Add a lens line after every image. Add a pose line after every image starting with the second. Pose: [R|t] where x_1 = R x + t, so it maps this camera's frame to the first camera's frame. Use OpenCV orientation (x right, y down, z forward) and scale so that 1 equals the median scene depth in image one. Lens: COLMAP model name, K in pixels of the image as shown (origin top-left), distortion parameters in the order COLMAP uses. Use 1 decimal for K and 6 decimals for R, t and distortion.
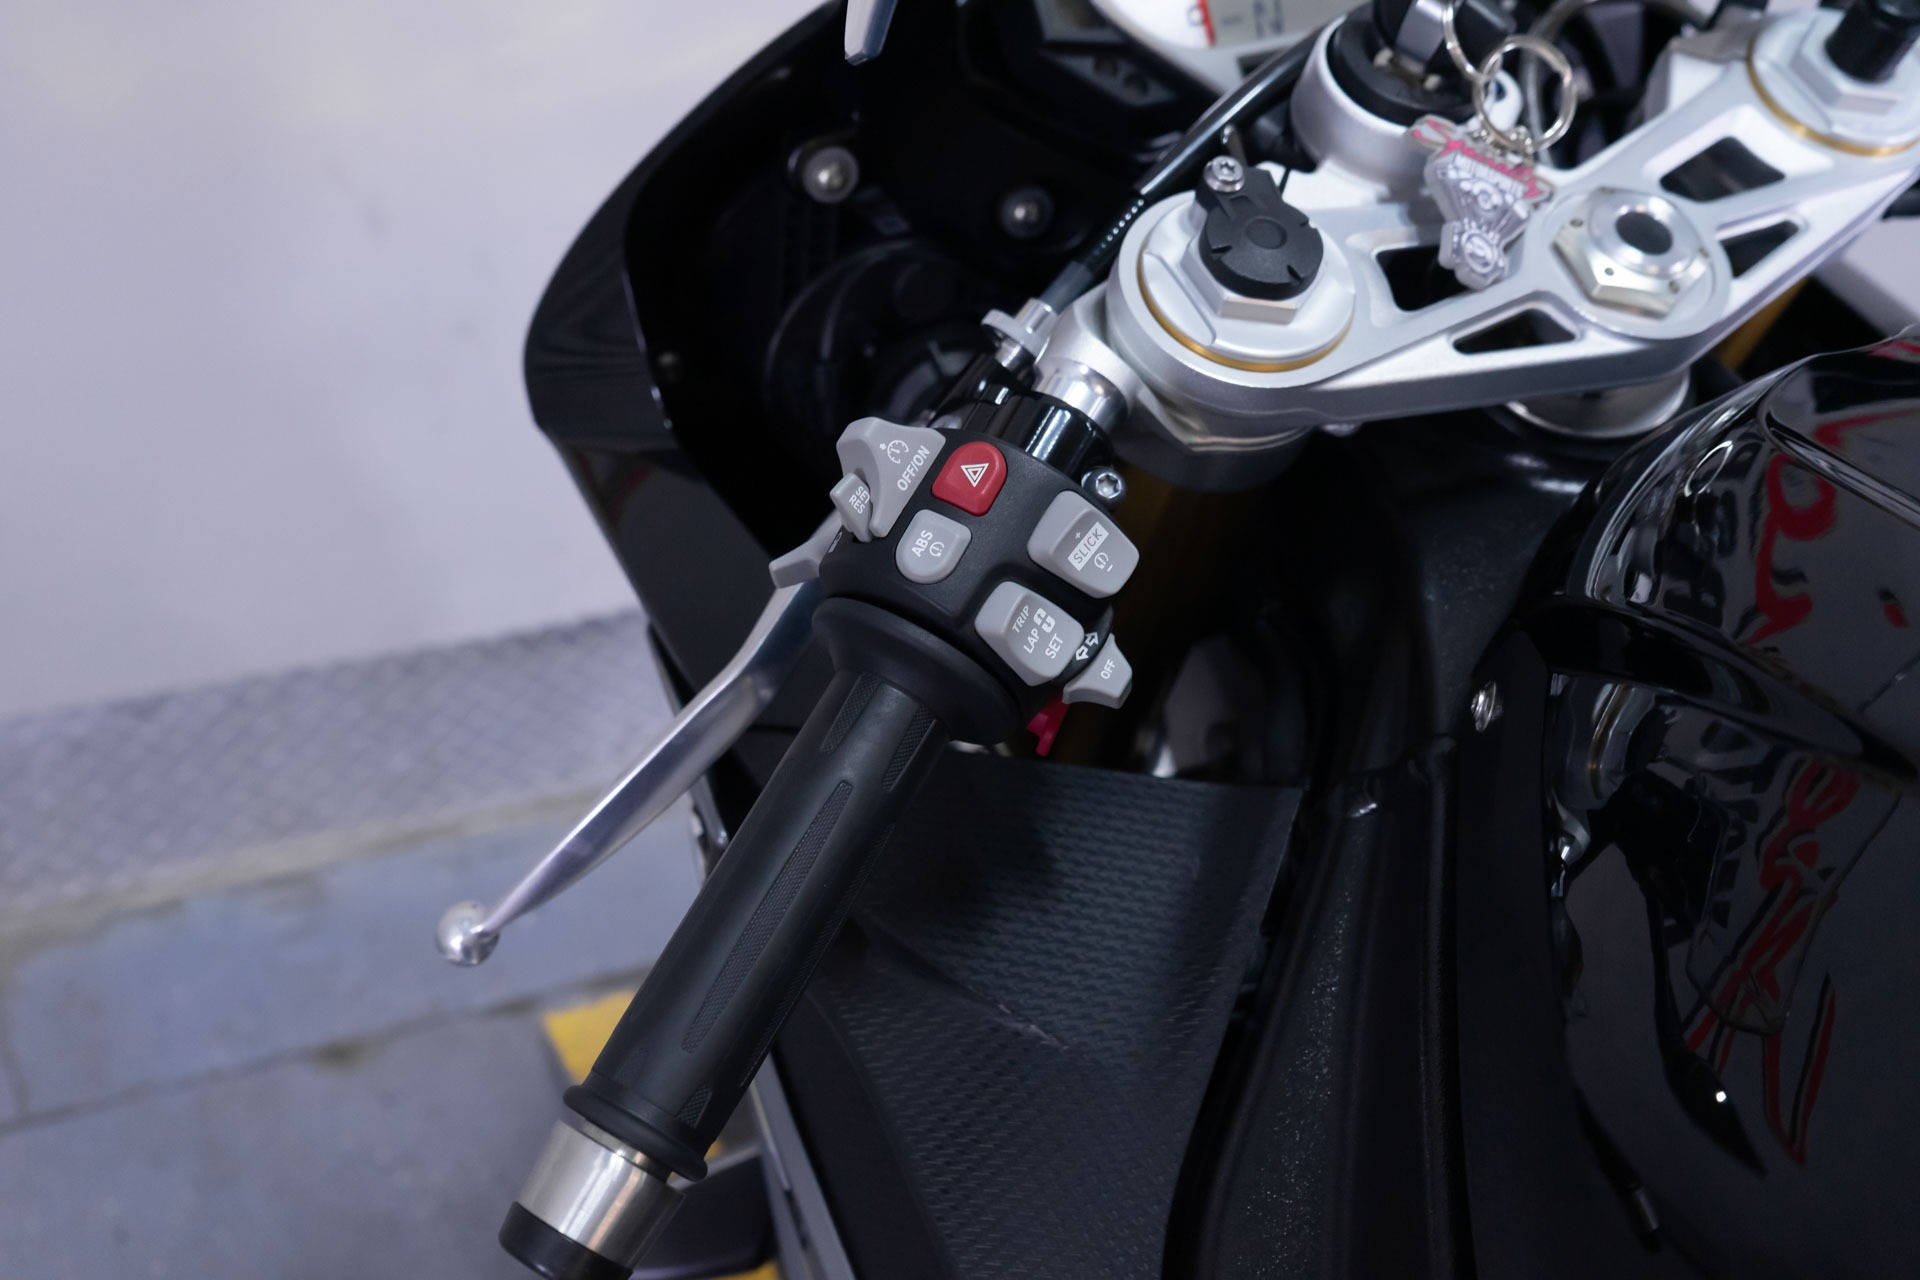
lens RADIAL K [[1795.6, 0, 964.9], [0, 1795.6, 648.9], [0, 0, 1]] dist [0.003020, 0.000000]
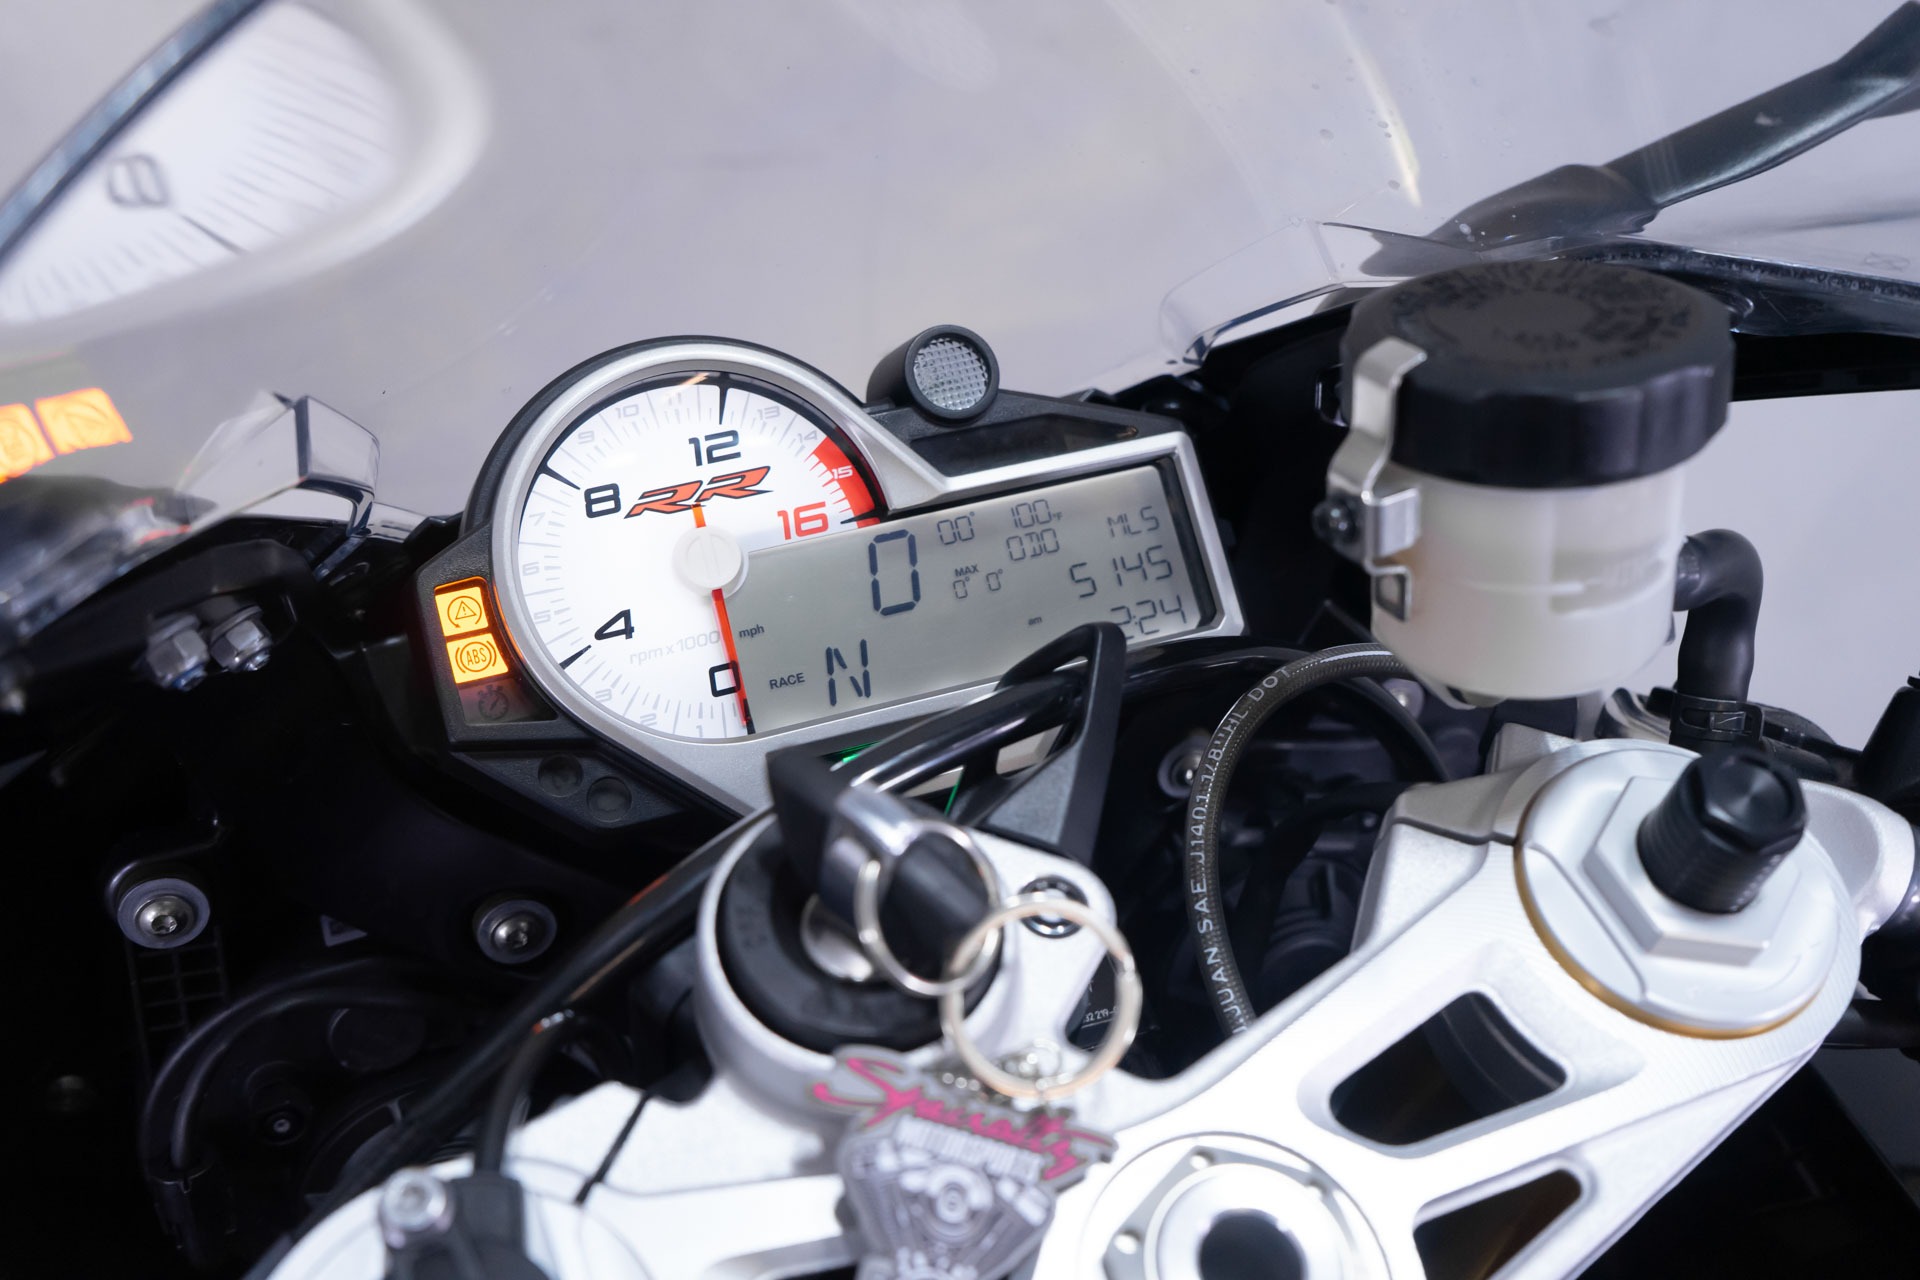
lens RADIAL K [[1795.6, 0, 955.6], [0, 1795.6, 632.9], [0, 0, 1]] dist [0.003020, 0.000000]
pose [[0.996699, 0.018569, -0.079040, 0.329528], [-0.029537, 0.989718, -0.139951, -0.344766], [0.075628, 0.141824, 0.986999, 0.428830]]
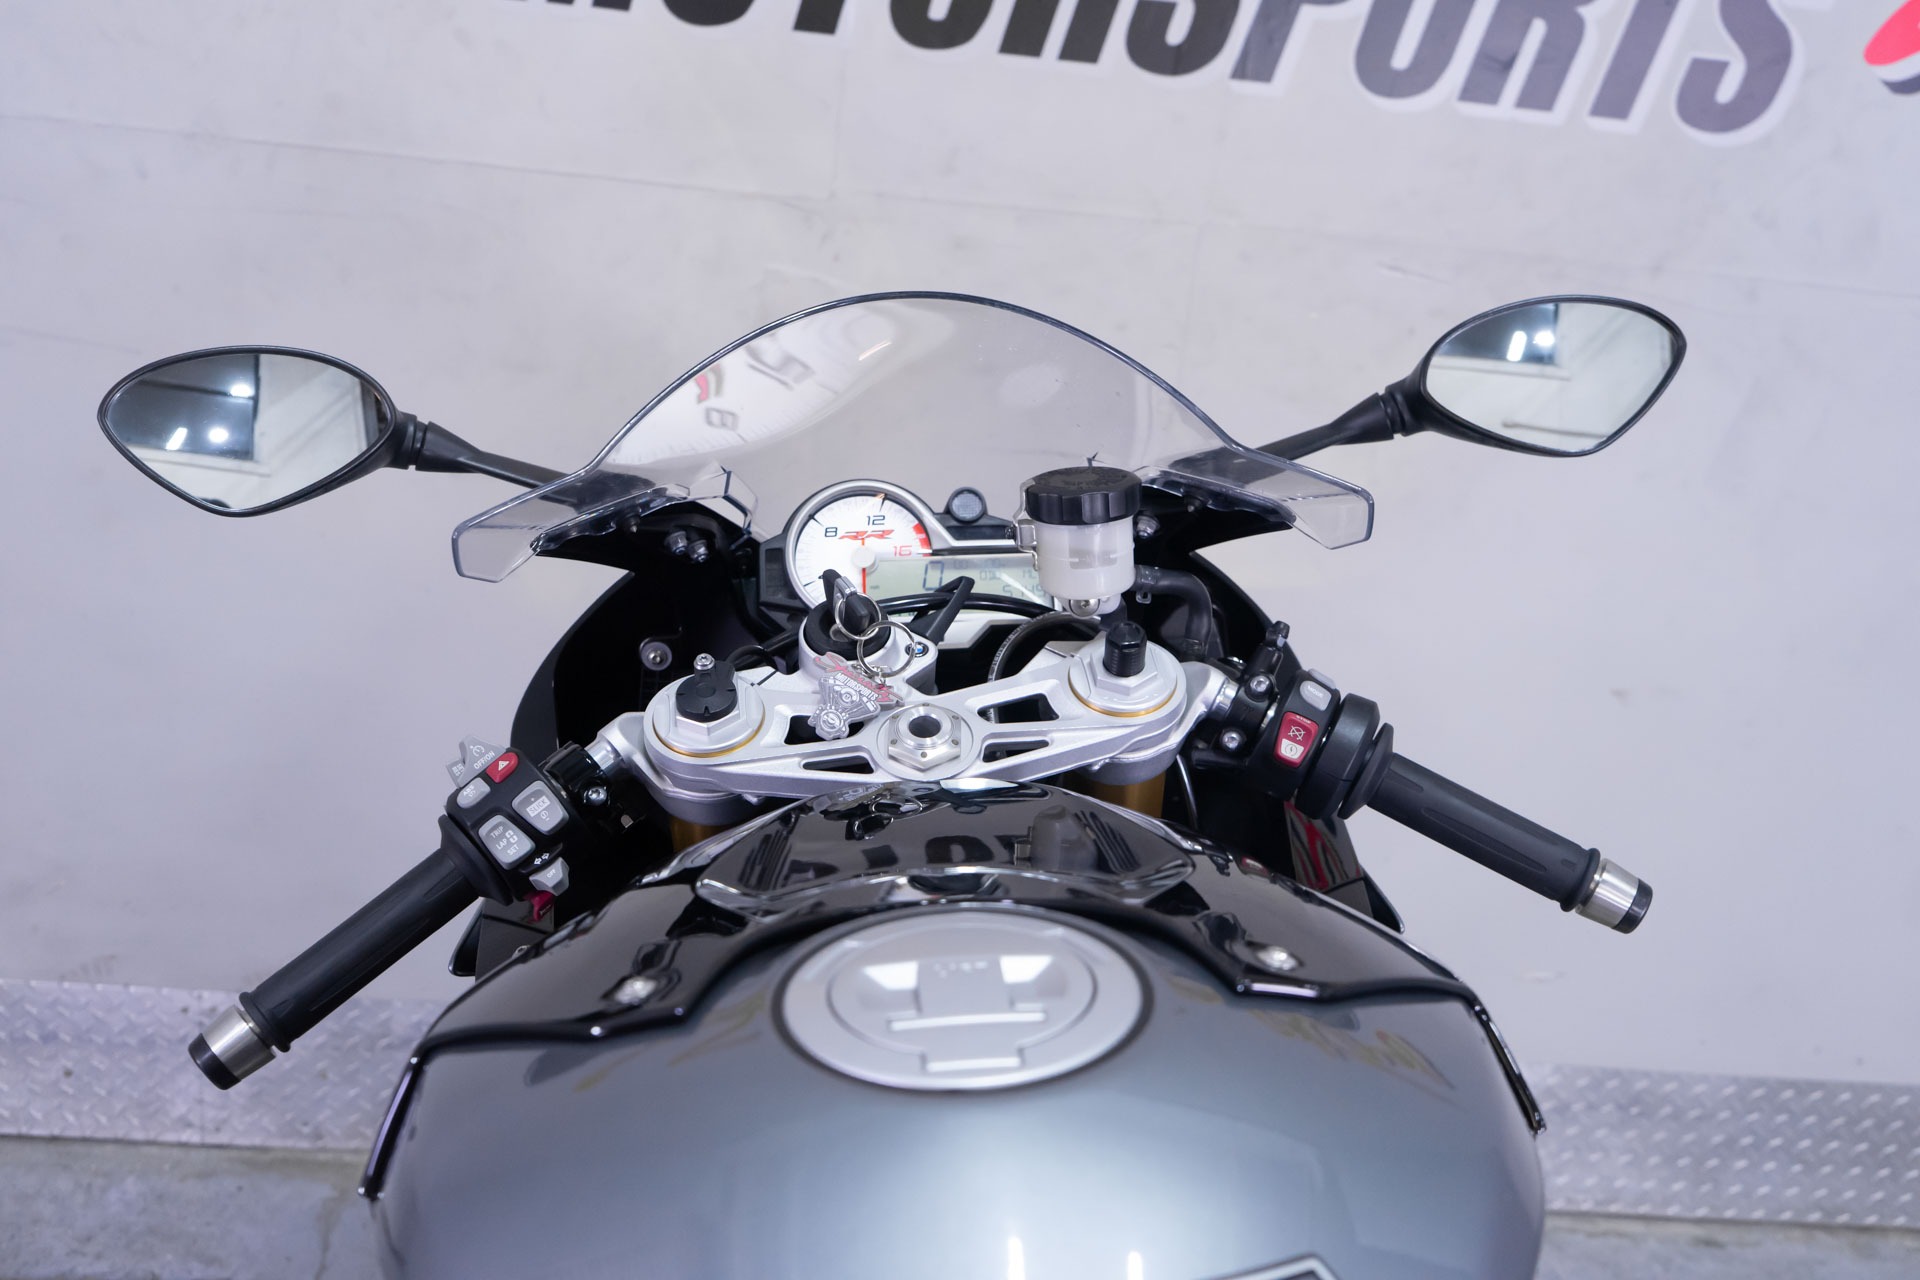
lens RADIAL K [[1795.6, 0, 954.9], [0, 1795.6, 648.7], [0, 0, 1]] dist [0.003020, 0.000000]
pose [[0.922777, 0.131993, -0.362022, 1.080944], [-0.238676, 0.933366, -0.268069, 0.188617], [0.302516, 0.333774, 0.892793, -0.696036]]
